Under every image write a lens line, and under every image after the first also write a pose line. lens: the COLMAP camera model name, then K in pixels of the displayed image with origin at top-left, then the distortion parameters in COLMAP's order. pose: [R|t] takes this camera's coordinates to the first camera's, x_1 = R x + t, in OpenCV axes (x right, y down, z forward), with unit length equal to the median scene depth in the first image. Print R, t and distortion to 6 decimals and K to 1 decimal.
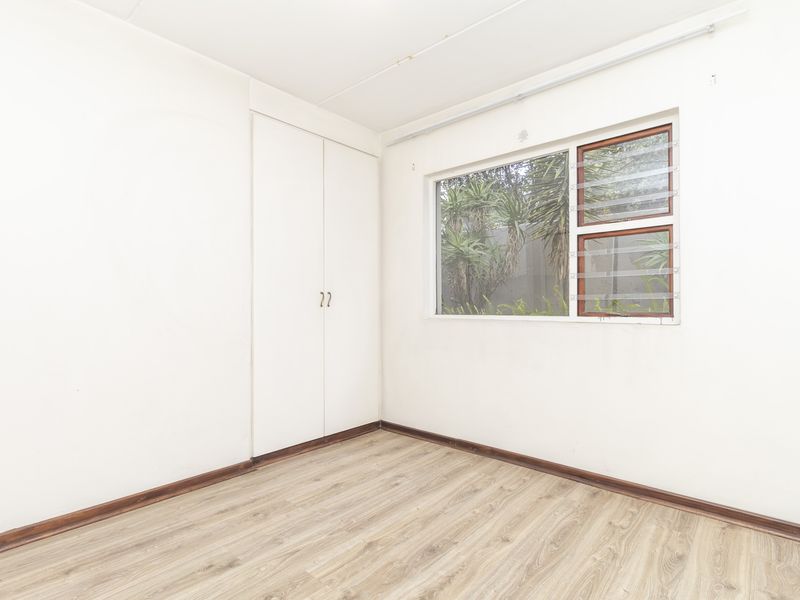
lens RADIAL K [[421.8, 0, 400.0], [0, 421.8, 300.0], [0, 0, 1]] dist [0.002107, 0.001283]
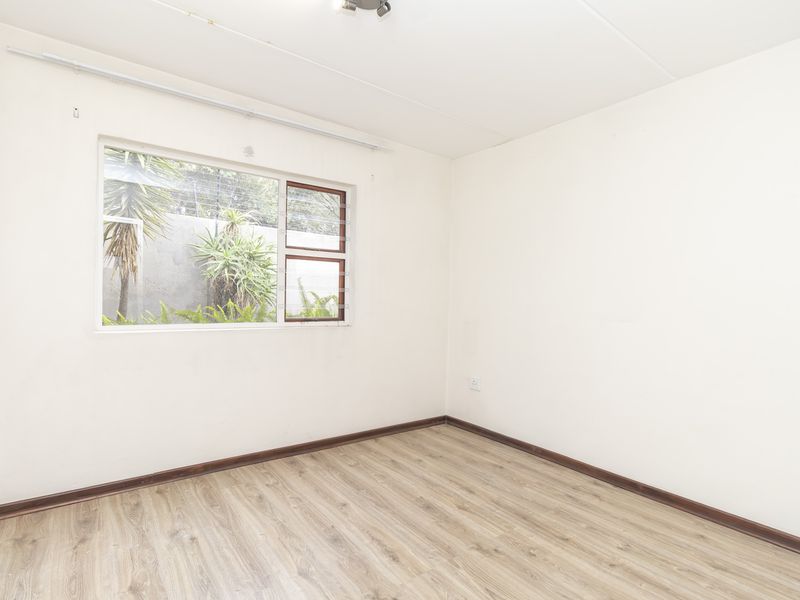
lens RADIAL K [[421.8, 0, 400.0], [0, 421.8, 300.0], [0, 0, 1]] dist [0.002107, 0.001283]
pose [[0.193102, -0.008133, 0.981145, -0.672331], [-0.034490, 0.999291, 0.015071, -0.051846], [-0.980572, -0.036750, 0.192684, 0.424792]]
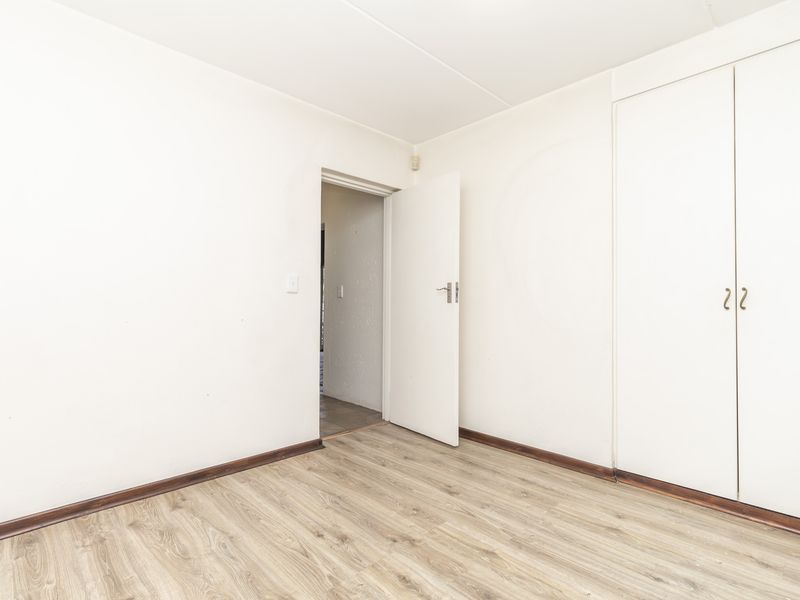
lens RADIAL K [[421.8, 0, 400.0], [0, 421.8, 300.0], [0, 0, 1]] dist [0.002107, 0.001283]
pose [[-0.076000, -0.005338, -0.997093, 0.631797], [0.008020, 0.999950, -0.005965, 0.000514], [0.997076, -0.008450, -0.075954, 0.599934]]
